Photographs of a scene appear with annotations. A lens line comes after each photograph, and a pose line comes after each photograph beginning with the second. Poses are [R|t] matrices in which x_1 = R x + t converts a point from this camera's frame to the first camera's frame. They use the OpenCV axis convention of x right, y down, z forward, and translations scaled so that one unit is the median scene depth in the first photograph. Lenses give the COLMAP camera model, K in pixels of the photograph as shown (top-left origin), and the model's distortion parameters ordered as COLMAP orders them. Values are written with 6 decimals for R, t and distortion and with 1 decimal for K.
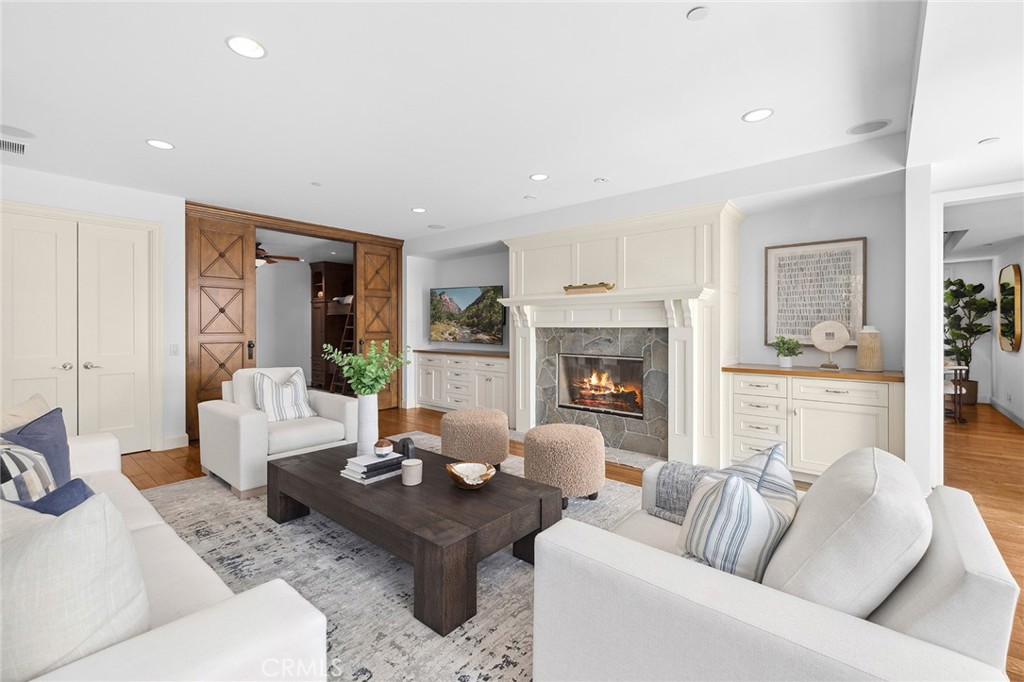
lens RADIAL K [[431.4, 0, 511.2], [0, 431.4, 334.2], [0, 0, 1]] dist [0.003349, -0.000458]
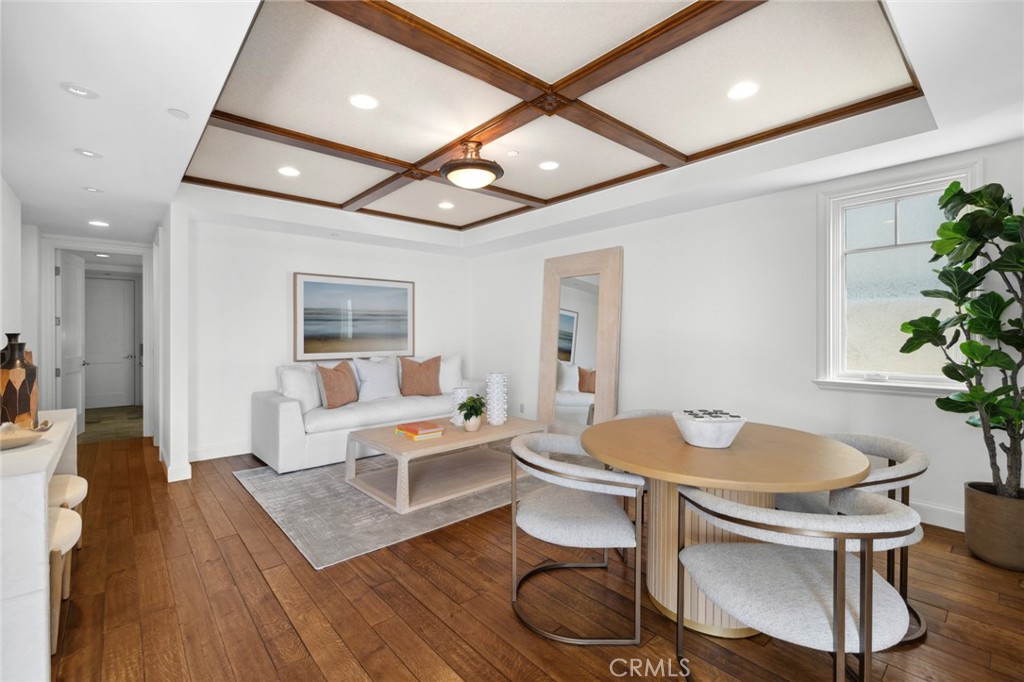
lens RADIAL K [[452.3, 0, 514.2], [0, 452.3, 336.4], [0, 0, 1]] dist [-0.008050, 0.001061]
pose [[0.991640, 0.006622, -0.128862, 0.718665], [-0.006371, 0.999977, 0.002359, -0.009149], [0.128874, -0.001519, 0.991660, 0.613221]]
